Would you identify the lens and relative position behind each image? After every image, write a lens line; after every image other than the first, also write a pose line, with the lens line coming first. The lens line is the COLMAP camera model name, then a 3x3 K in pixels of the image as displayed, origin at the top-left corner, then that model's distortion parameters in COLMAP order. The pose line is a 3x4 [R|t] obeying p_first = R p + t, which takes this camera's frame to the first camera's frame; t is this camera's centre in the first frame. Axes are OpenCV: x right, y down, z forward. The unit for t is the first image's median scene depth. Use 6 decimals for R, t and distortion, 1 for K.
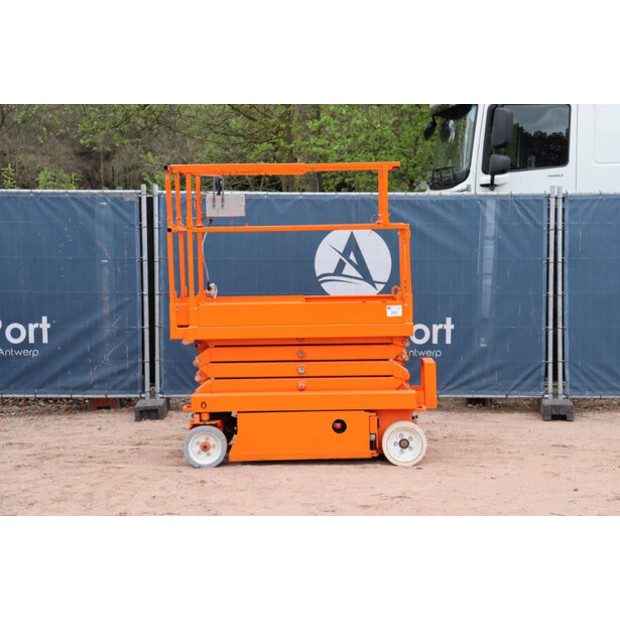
lens RADIAL K [[1239.7, 0, 317.3], [0, 1239.7, 293.2], [0, 0, 1]] dist [0.311126, 0.091855]
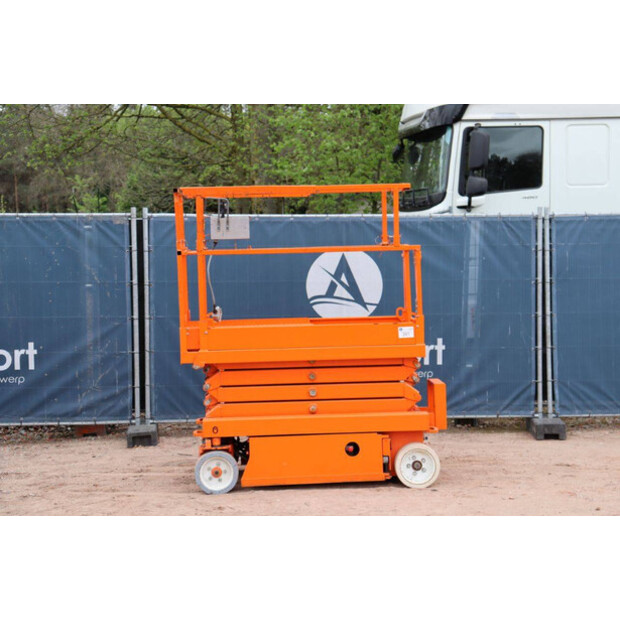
lens RADIAL K [[1239.7, 0, 317.3], [0, 1239.7, 293.2], [0, 0, 1]] dist [0.311126, 0.091855]
pose [[0.997631, -0.009311, 0.068165, -0.061518], [0.010530, 0.999791, -0.017541, -0.000285], [-0.067987, 0.018217, 0.997520, 0.005783]]
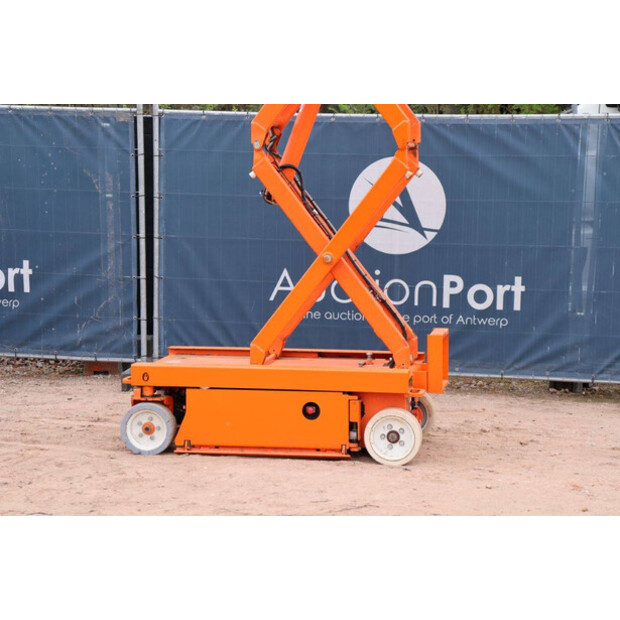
lens RADIAL K [[1463.8, 0, 310.8], [0, 1463.8, 290.2], [0, 0, 1]] dist [0.449499, 0.257894]
pose [[0.982954, 0.031788, -0.181082, 0.147069], [-0.025296, 0.998956, 0.038048, -0.003960], [0.182103, -0.032819, 0.982732, 0.069753]]
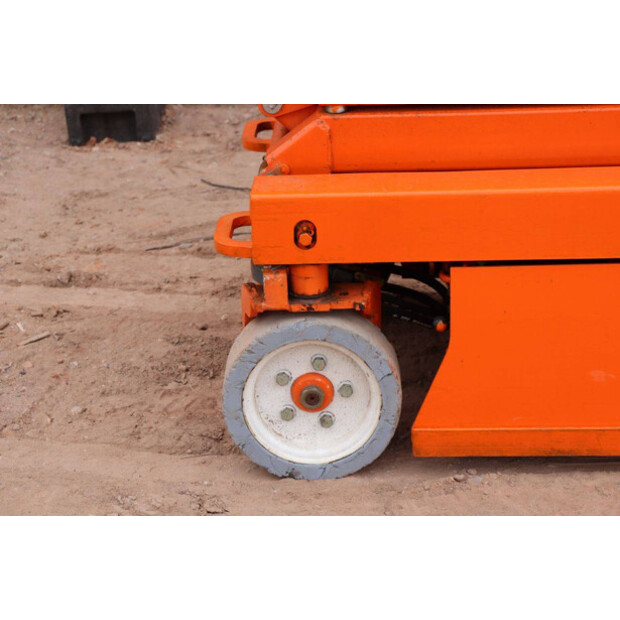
lens RADIAL K [[1463.8, 0, 310.8], [0, 1463.8, 290.2], [0, 0, 1]] dist [0.449499, 0.257894]
pose [[0.999412, 0.000927, -0.034263, -0.064690], [0.010120, 0.947087, 0.320817, 0.010353], [0.032748, -0.320975, 0.946521, 0.593571]]
